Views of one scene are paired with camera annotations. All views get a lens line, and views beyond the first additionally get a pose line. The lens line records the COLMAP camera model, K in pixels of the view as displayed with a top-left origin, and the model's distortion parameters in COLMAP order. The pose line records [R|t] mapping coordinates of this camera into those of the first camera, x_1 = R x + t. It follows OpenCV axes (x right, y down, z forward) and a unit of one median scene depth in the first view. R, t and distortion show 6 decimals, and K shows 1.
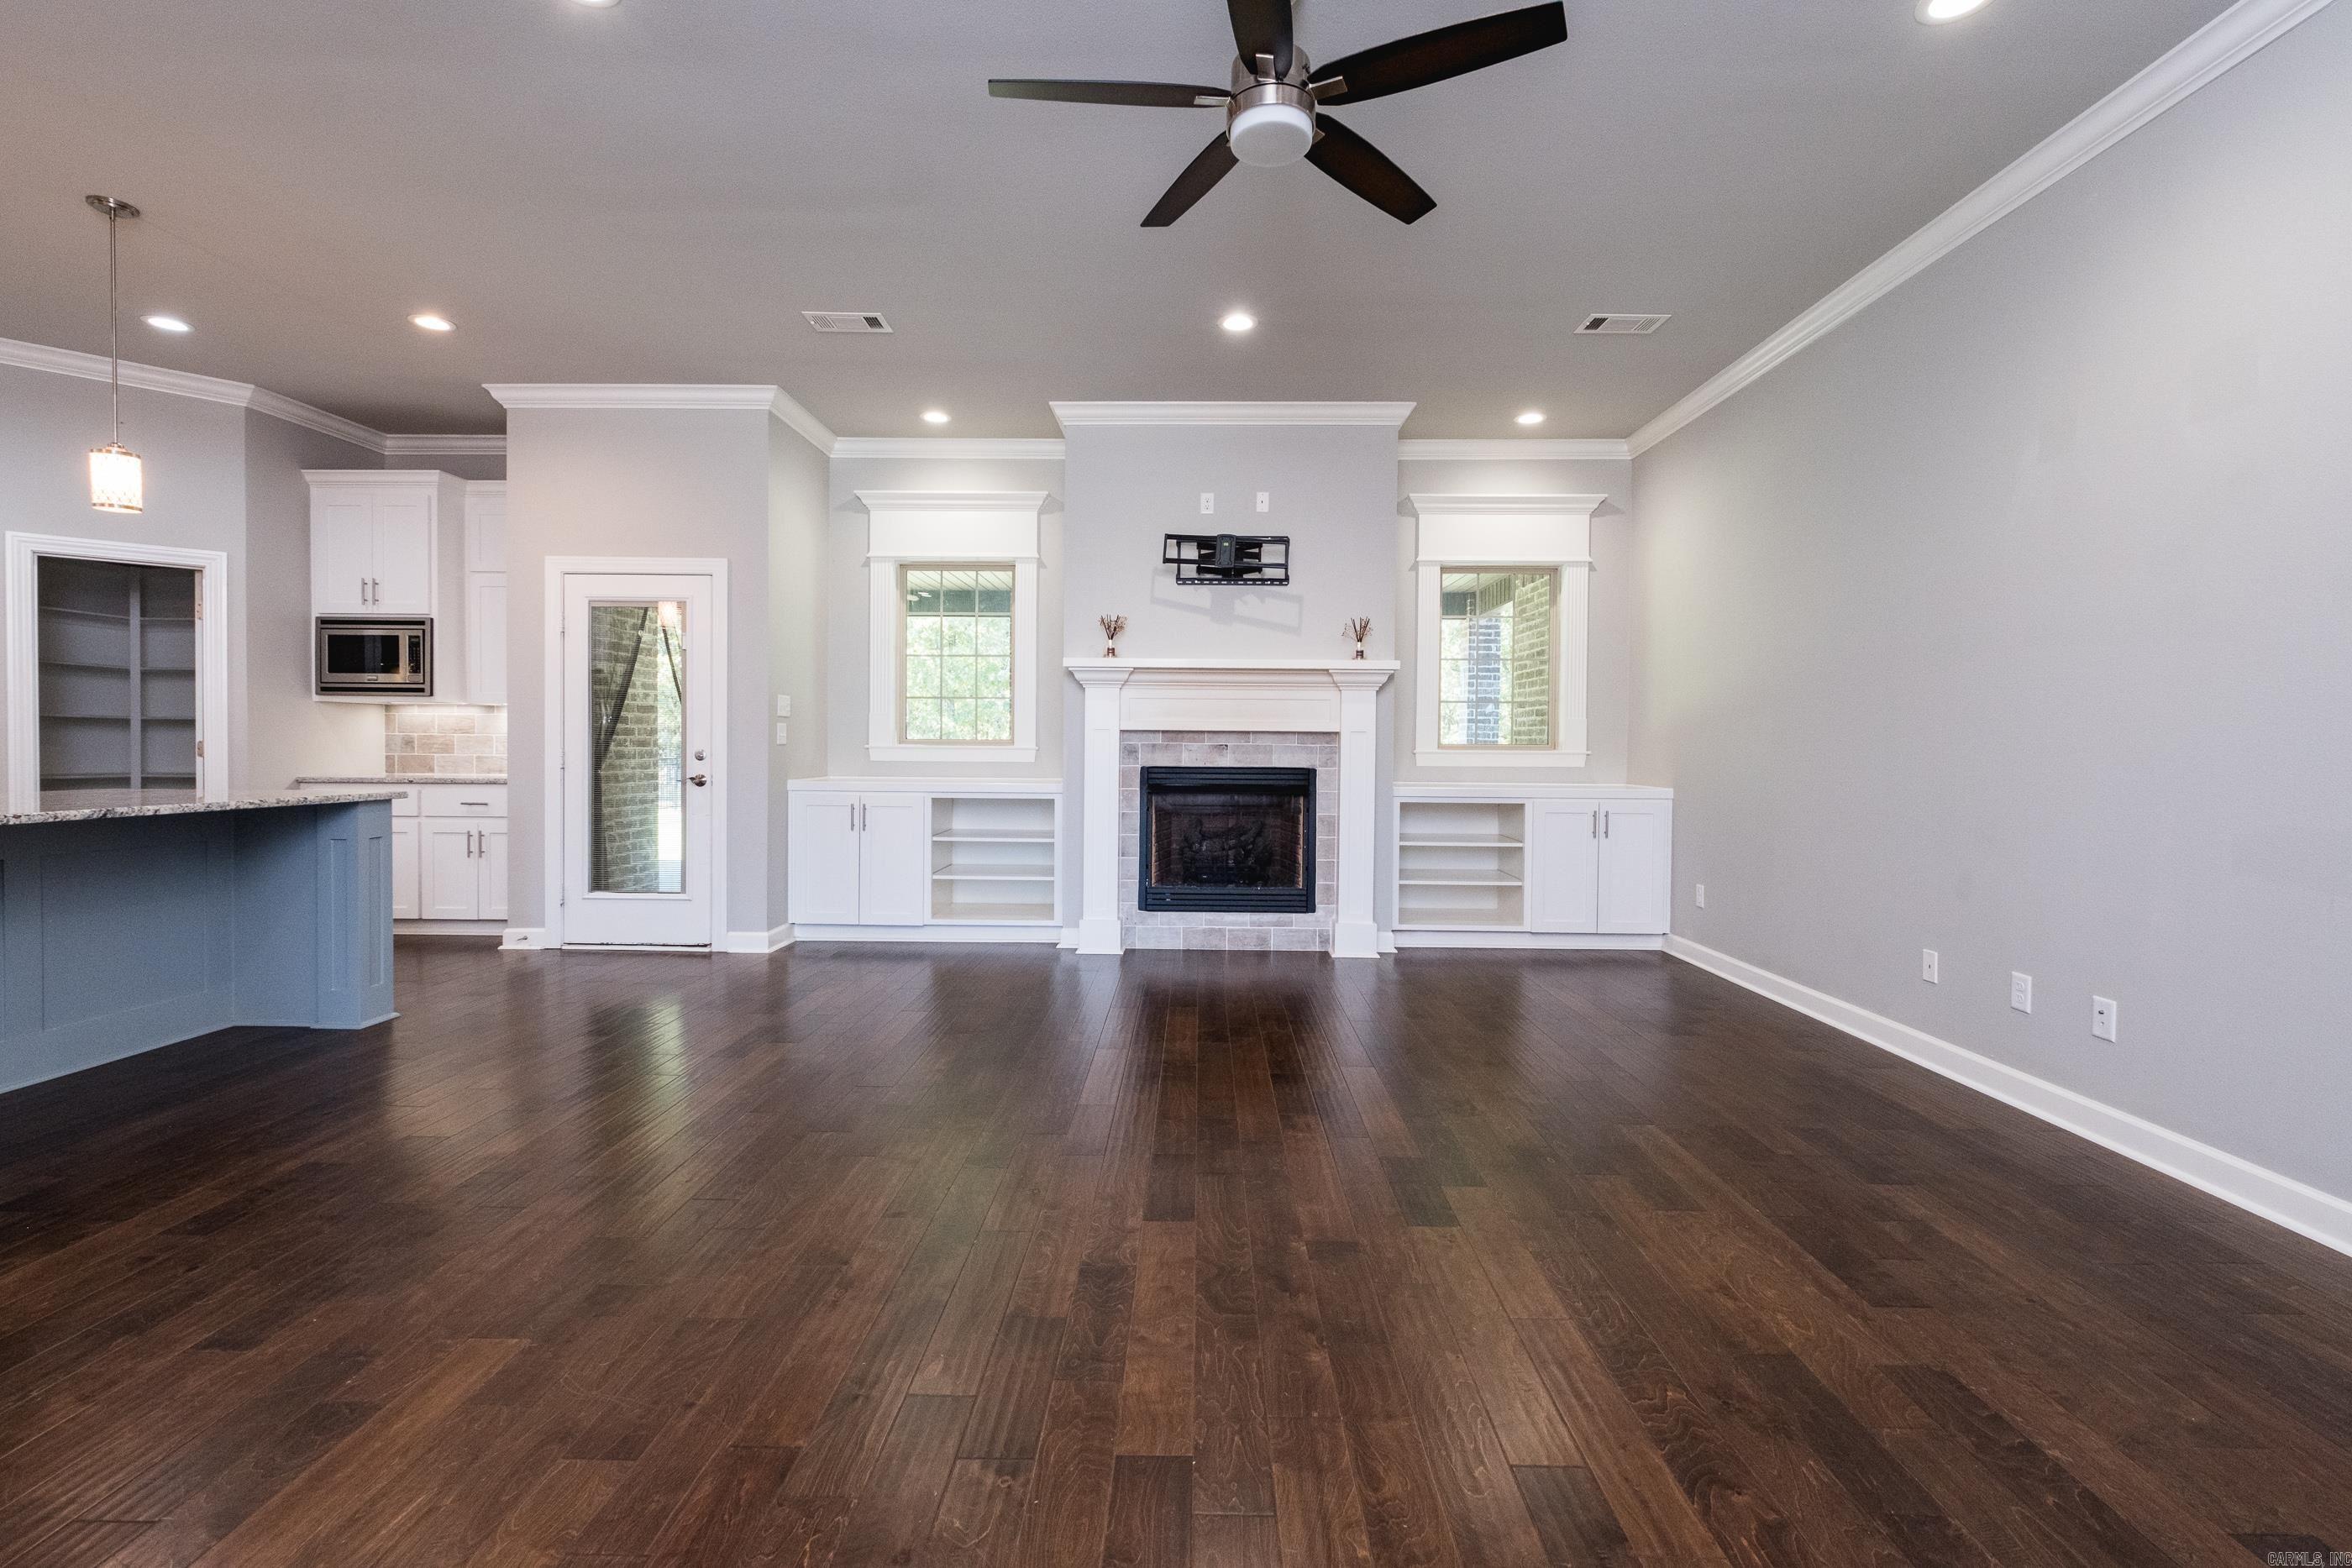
lens RADIAL K [[1019.1, 0, 1180.9], [0, 1019.1, 761.4], [0, 0, 1]] dist [0.003616, -0.000905]
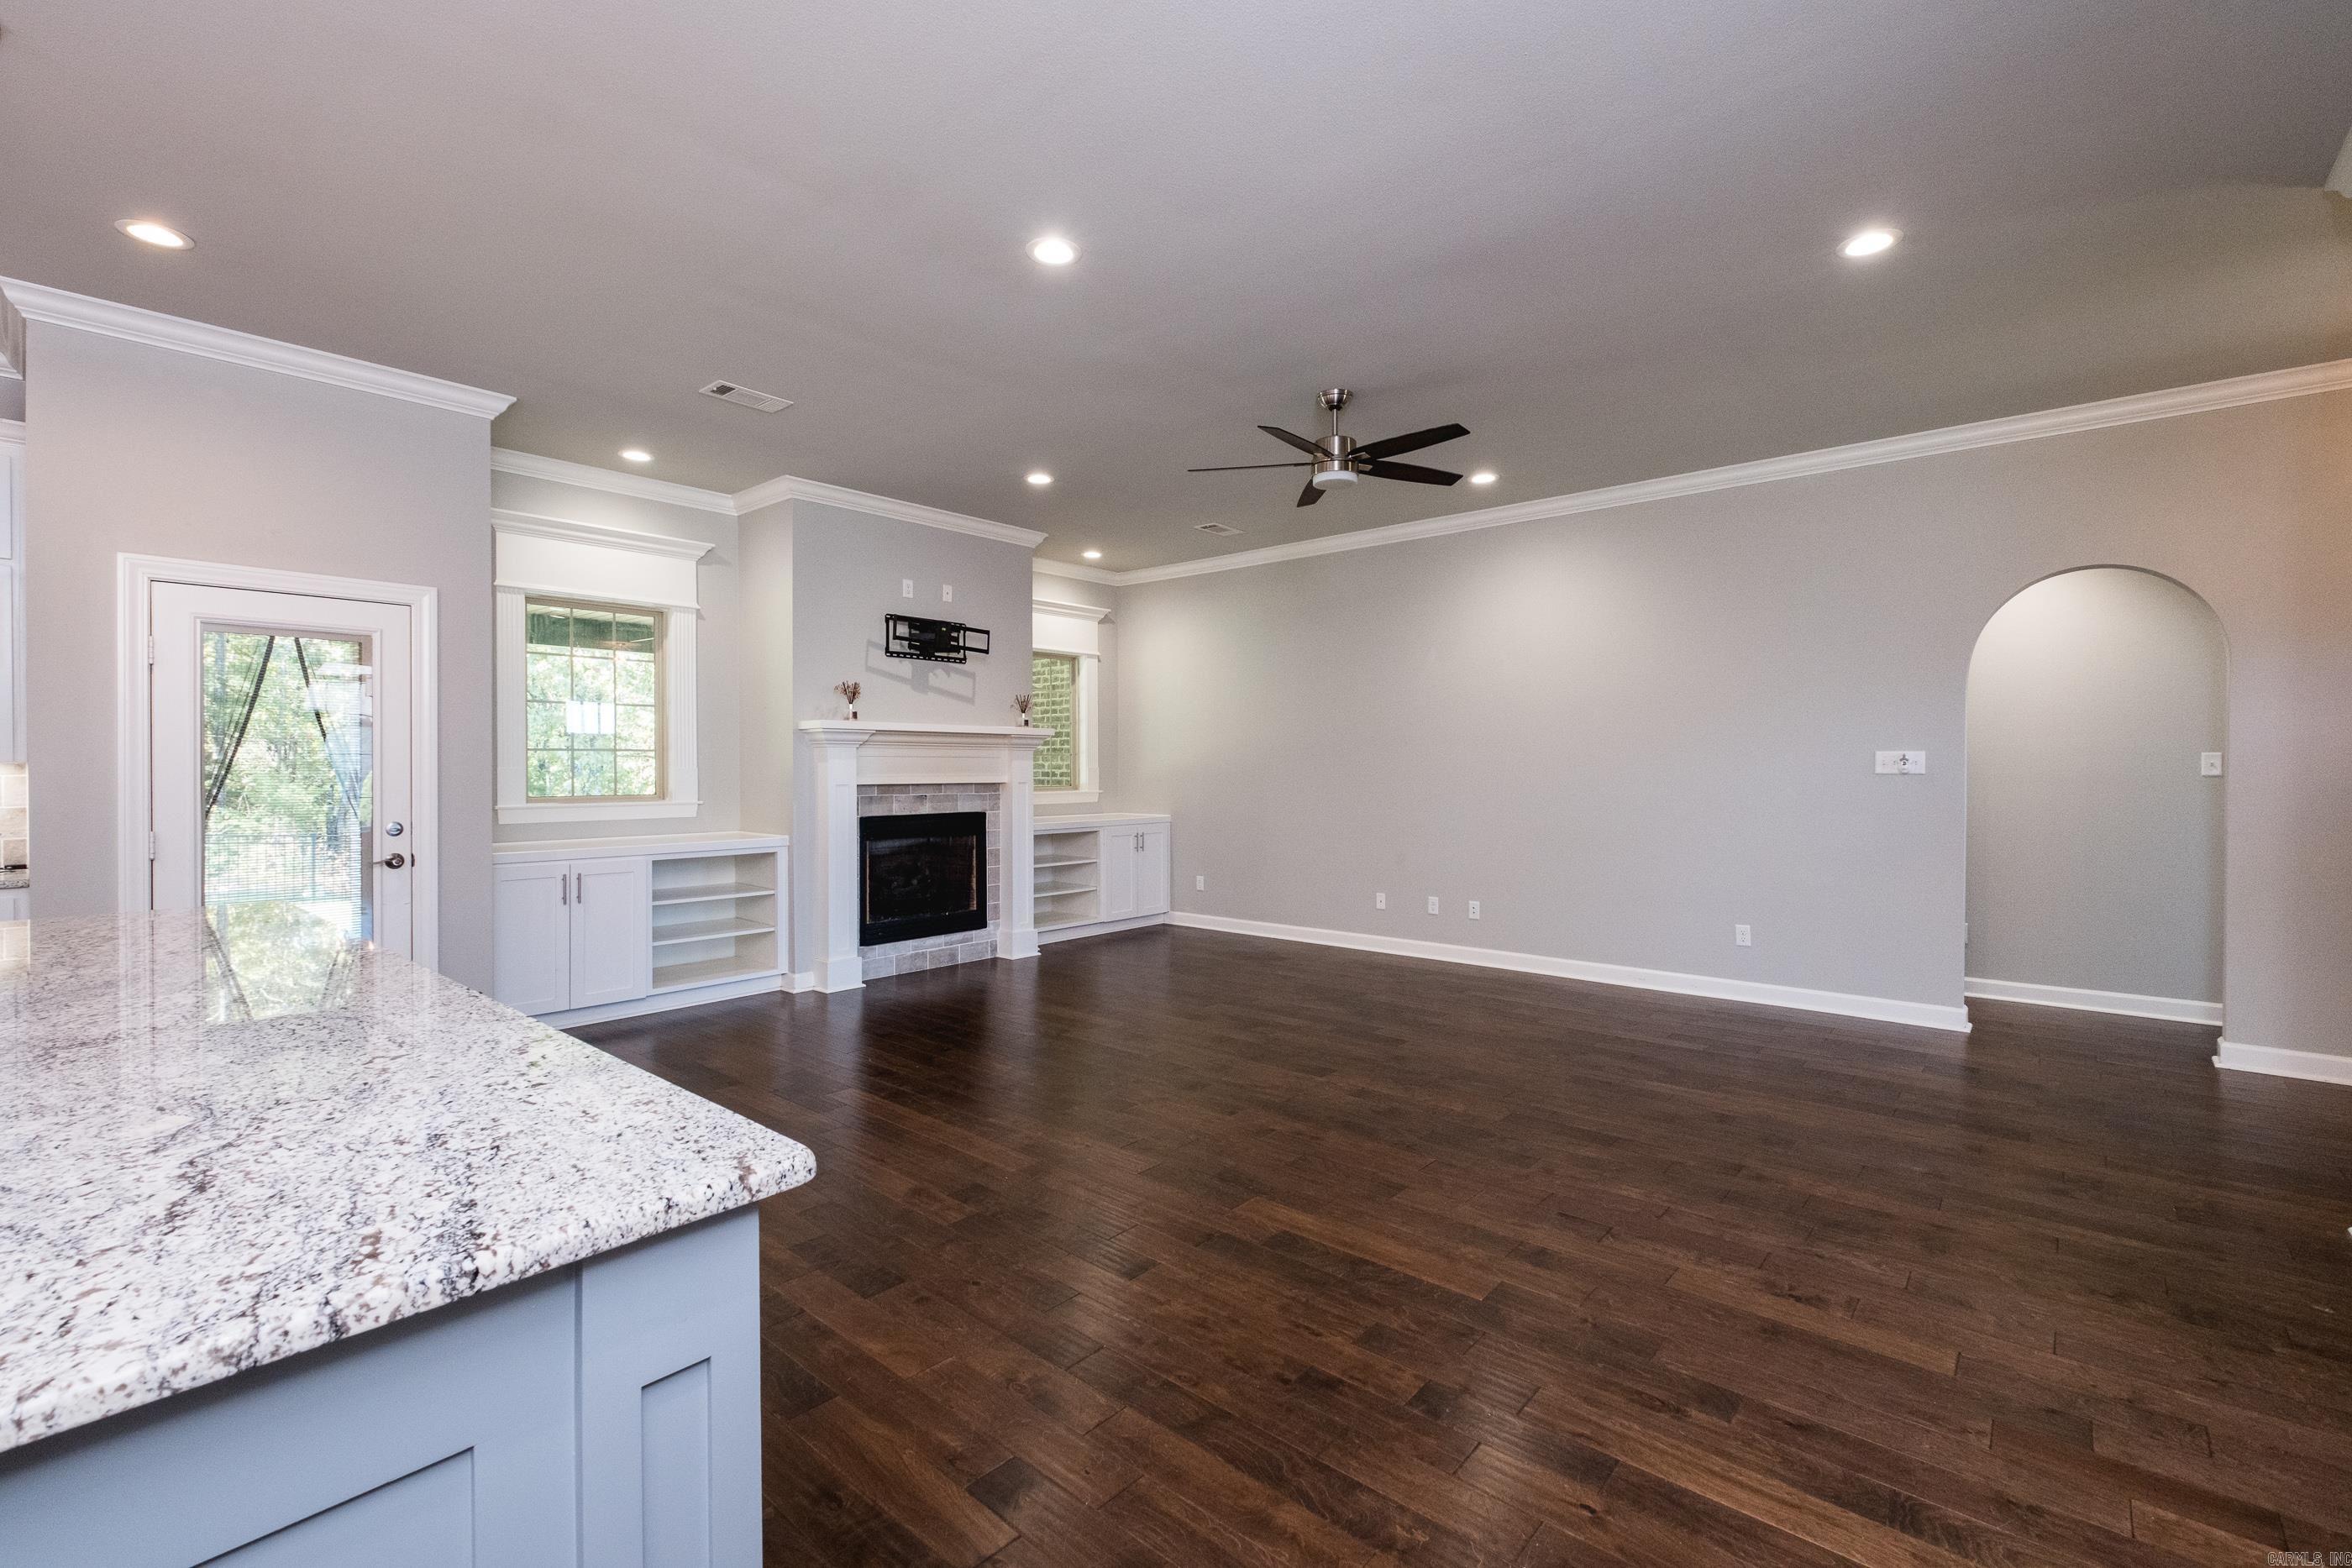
lens RADIAL K [[1019.1, 0, 1181.7], [0, 1019.1, 776.8], [0, 0, 1]] dist [0.003616, -0.000905]
pose [[0.644280, -0.016996, 0.764600, -0.666040], [0.019864, 0.999788, 0.005485, -0.038257], [-0.764531, 0.011654, 0.644481, 0.013180]]
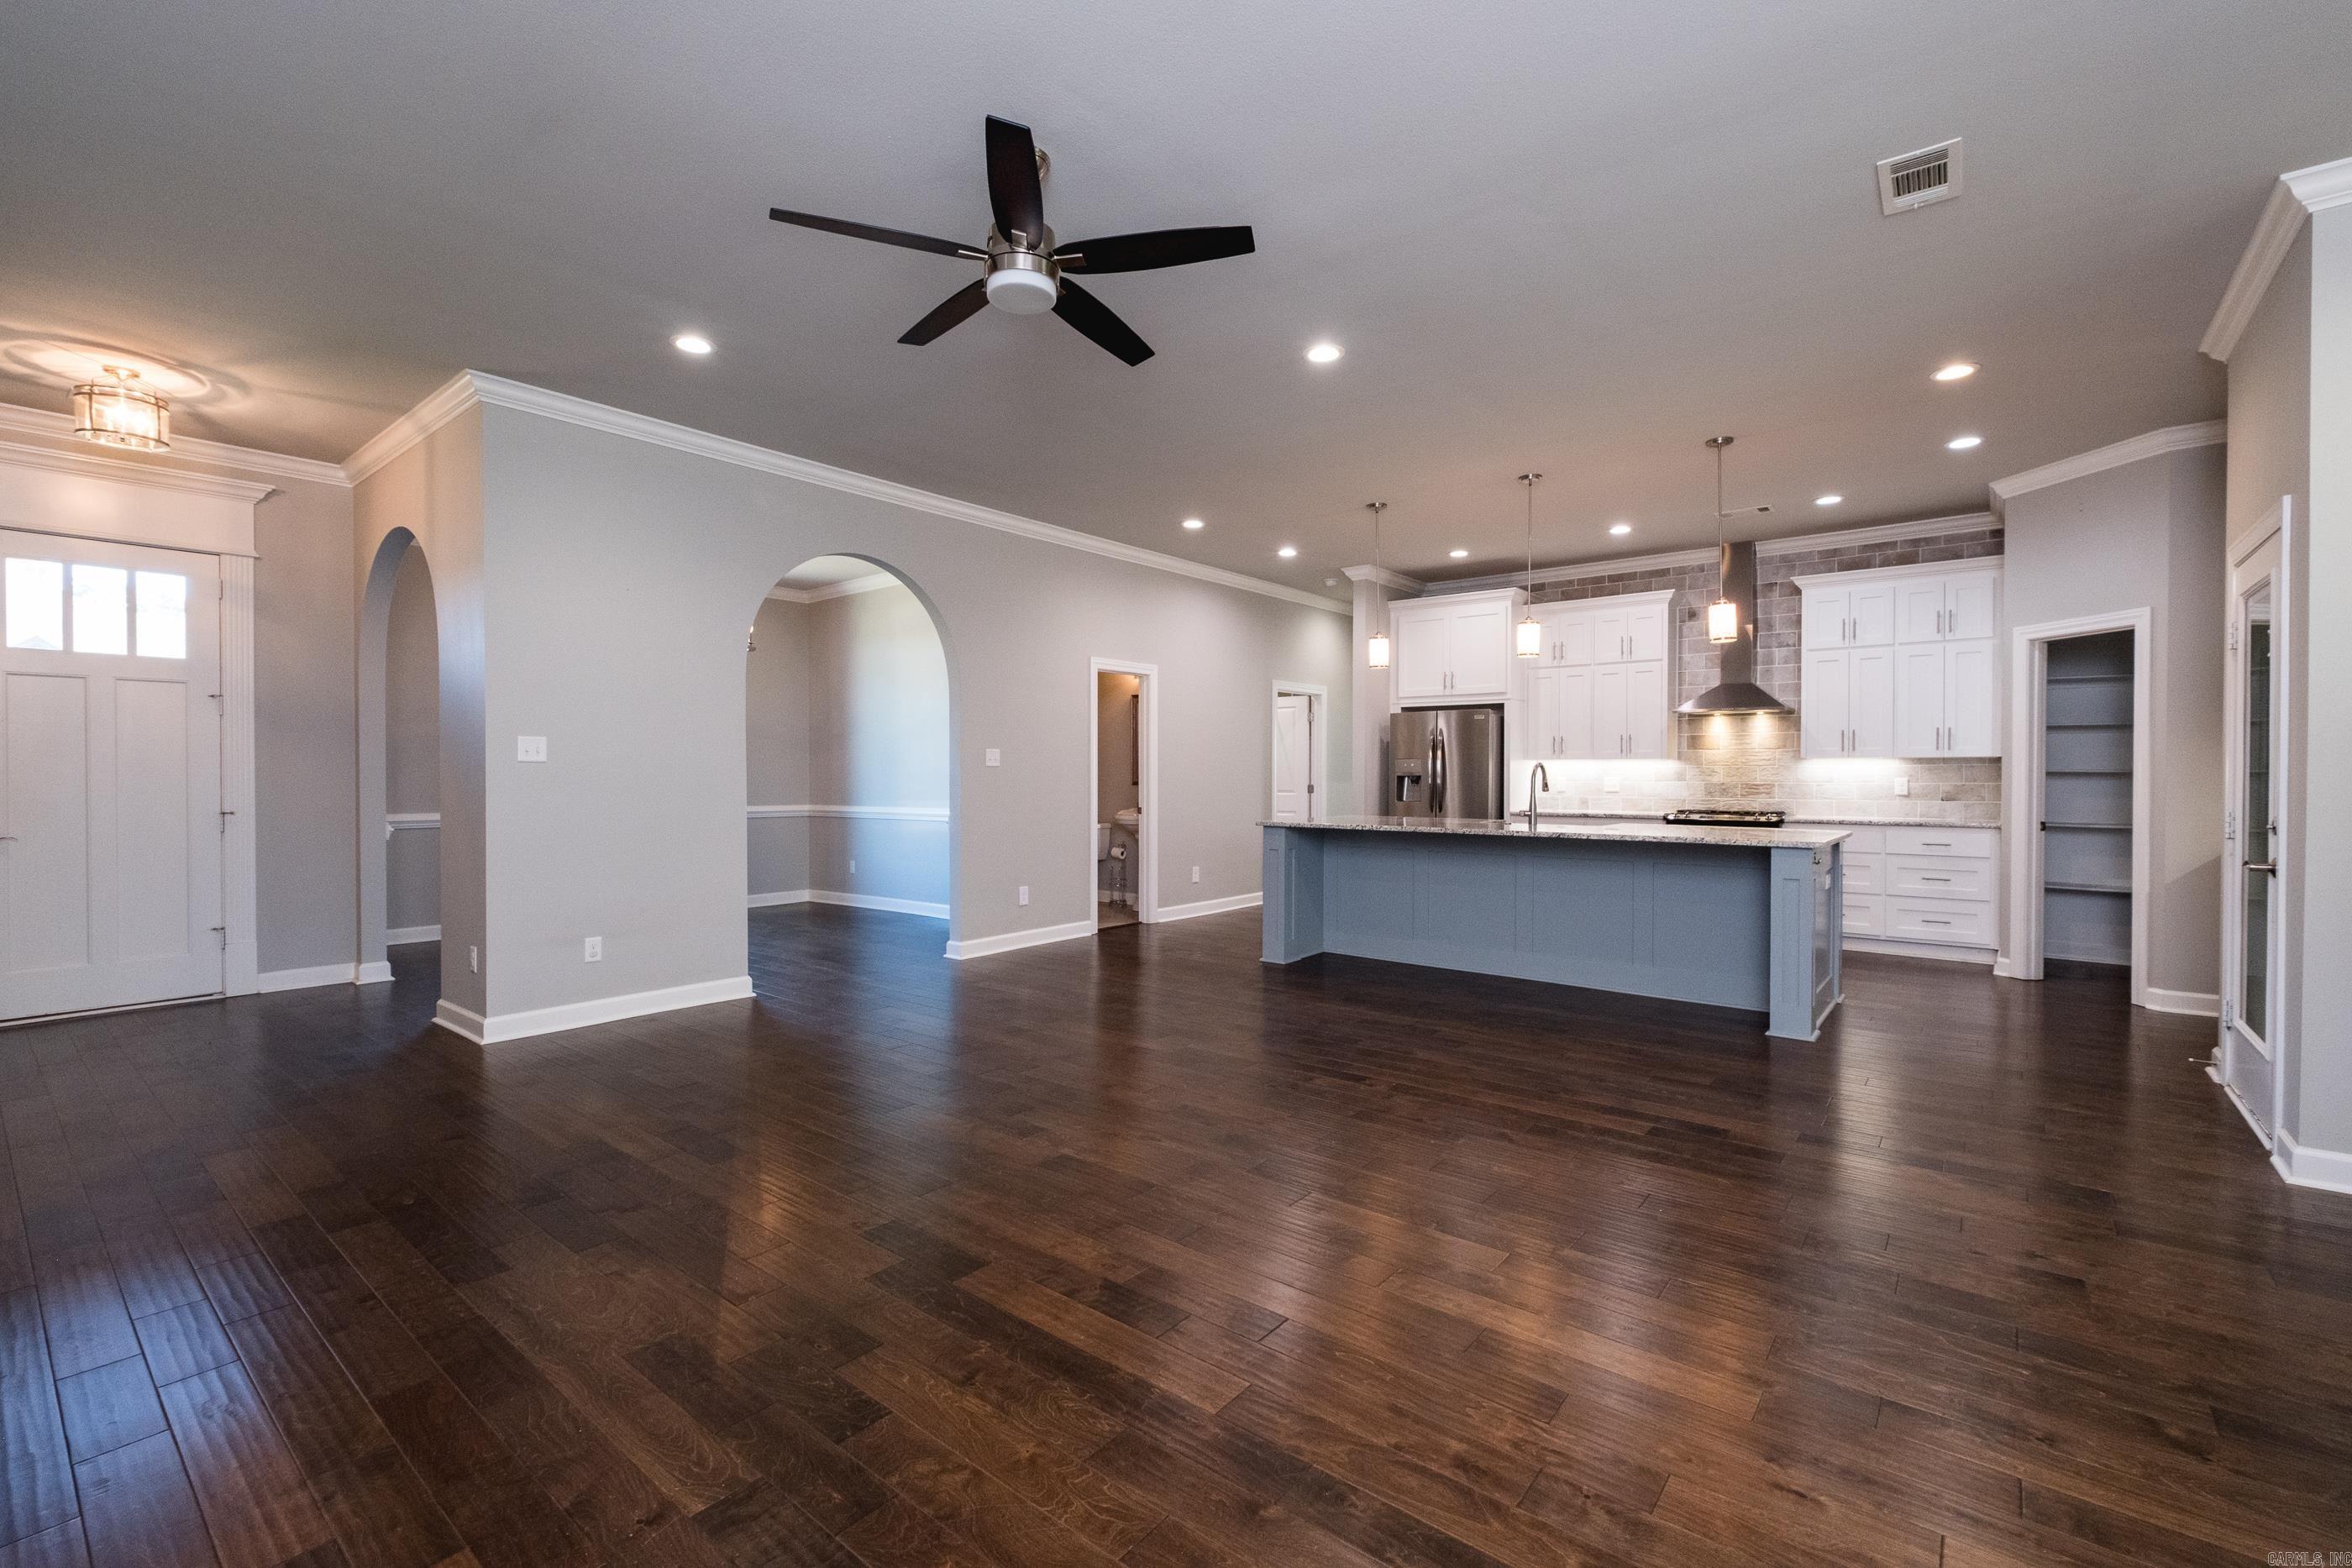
lens RADIAL K [[1019.1, 0, 1201.0], [0, 1019.1, 784.1], [0, 0, 1]] dist [0.003616, -0.000905]
pose [[-0.605381, 0.000179, -0.795936, 0.399720], [-0.020181, 0.999675, 0.015575, -0.028351], [0.795680, 0.025491, -0.605180, 0.838344]]
